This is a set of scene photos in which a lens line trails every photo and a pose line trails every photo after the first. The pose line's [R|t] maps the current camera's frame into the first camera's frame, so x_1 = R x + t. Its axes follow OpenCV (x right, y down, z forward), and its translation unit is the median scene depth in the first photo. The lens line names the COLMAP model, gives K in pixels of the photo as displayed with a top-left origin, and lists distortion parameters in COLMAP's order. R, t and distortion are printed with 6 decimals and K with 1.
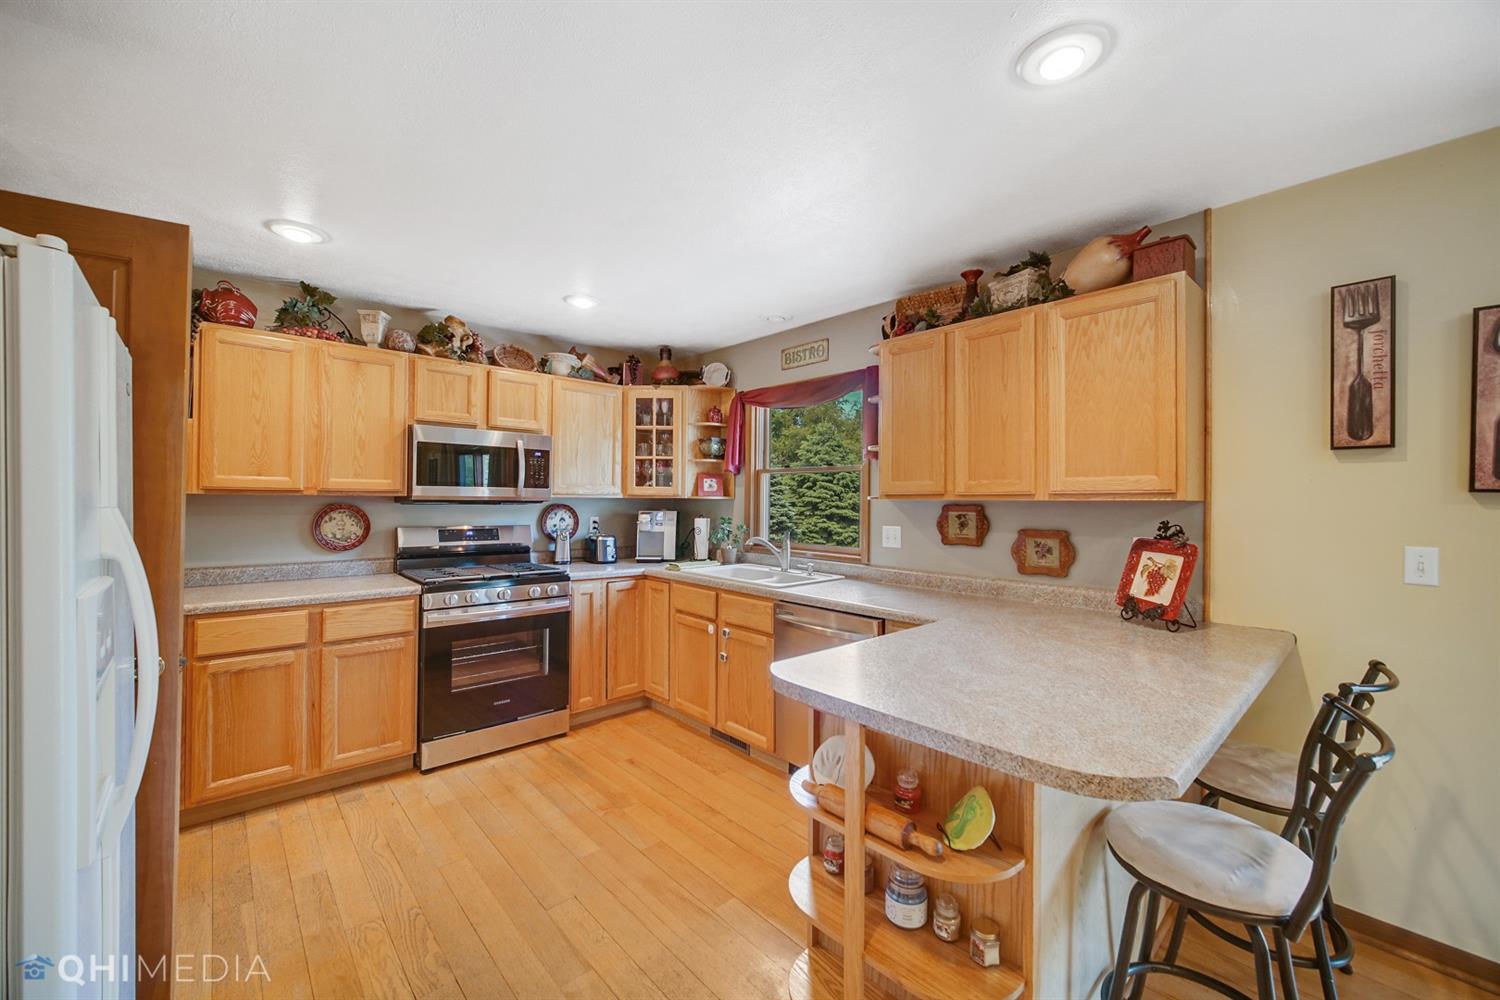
lens RADIAL K [[593.6, 0, 751.0], [0, 593.6, 494.5], [0, 0, 1]] dist [-0.001929, 0.000263]
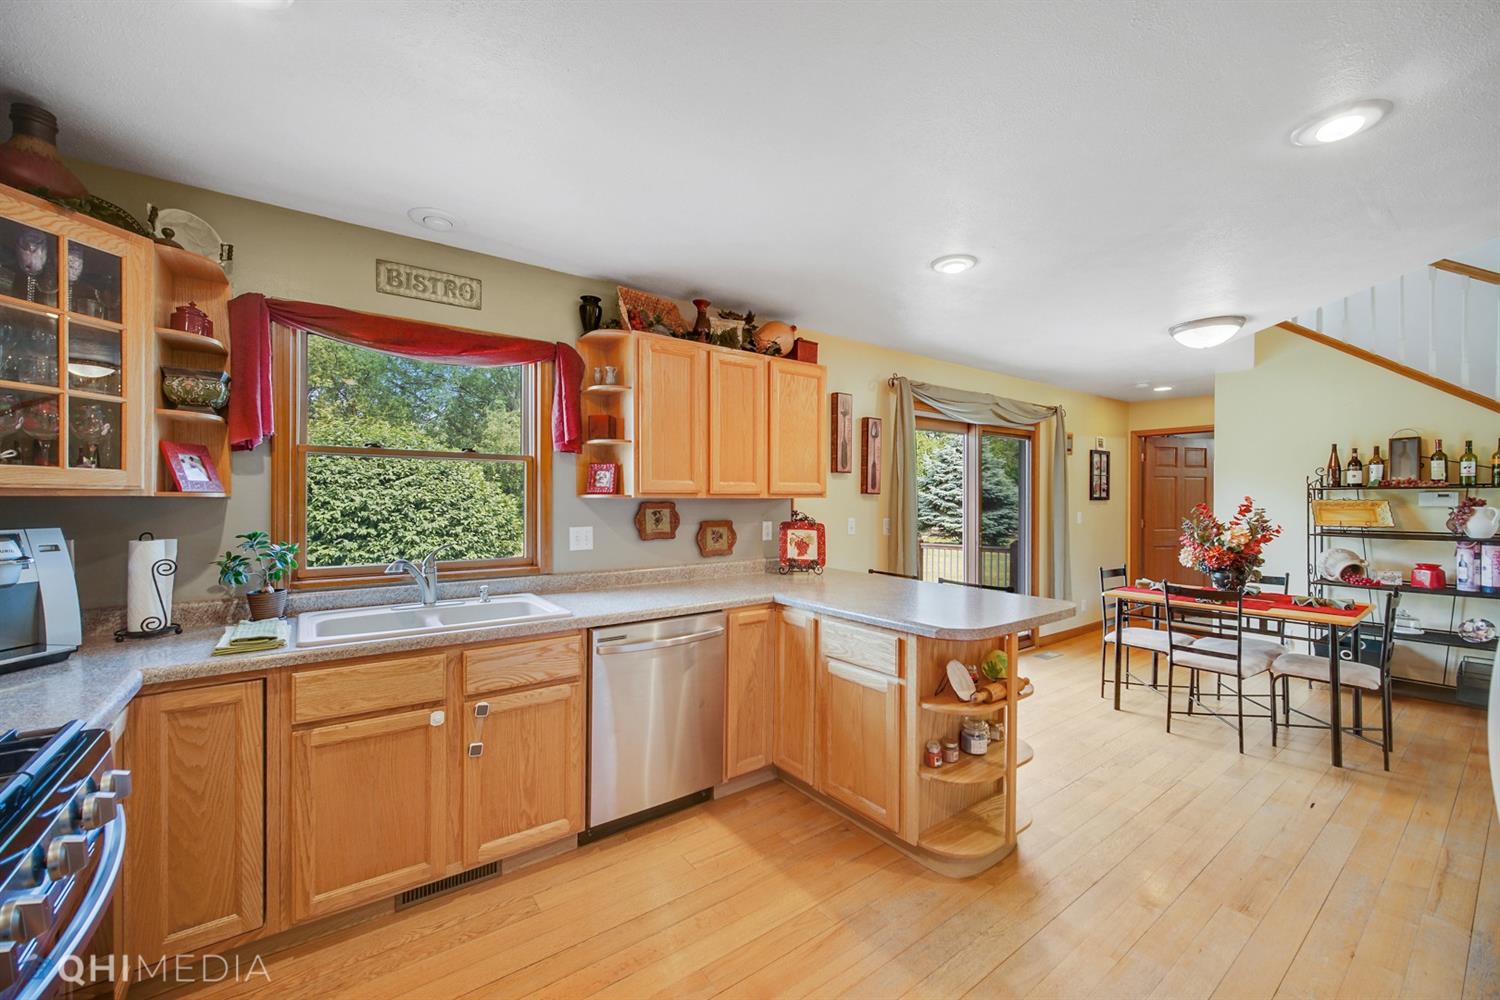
lens RADIAL K [[593.6, 0, 748.3], [0, 593.6, 502.6], [0, 0, 1]] dist [-0.001929, 0.000263]
pose [[0.097282, -0.014868, 0.995146, -0.700352], [-0.010508, 0.999817, 0.015965, -0.001105], [-0.995201, -0.012010, 0.097108, 0.715459]]
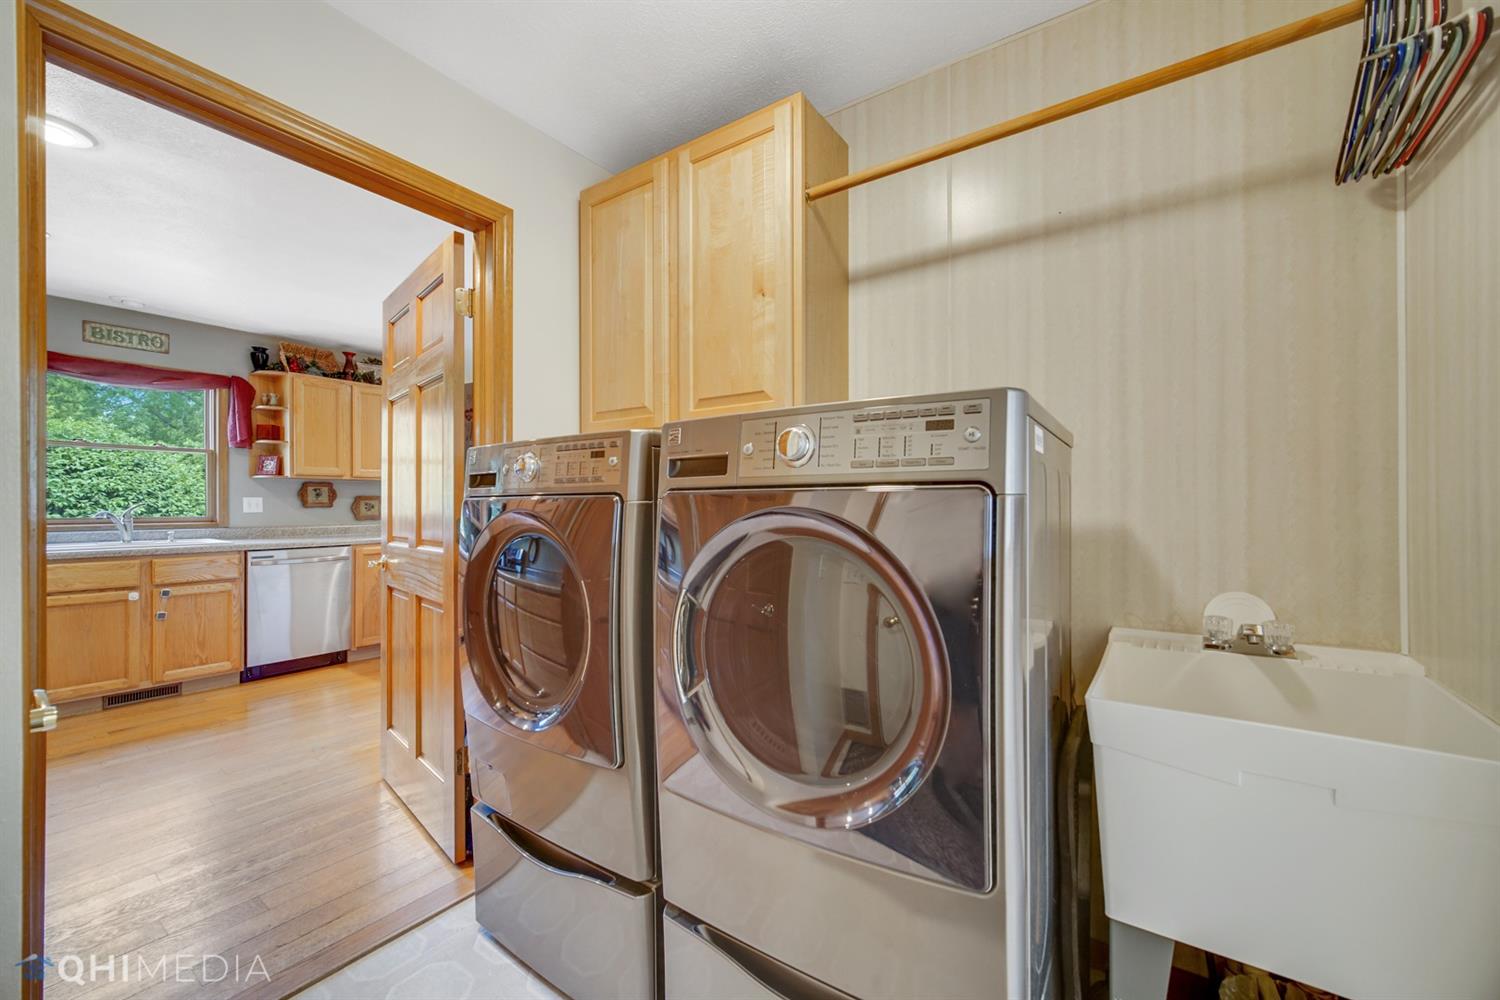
lens RADIAL K [[593.6, 0, 742.7], [0, 593.6, 504.9], [0, 0, 1]] dist [-0.001929, 0.000263]
pose [[-0.219593, -0.009730, 0.975543, -1.484138], [-0.008789, 0.999929, 0.007995, 0.054424], [-0.975552, -0.006818, -0.219663, 0.206192]]
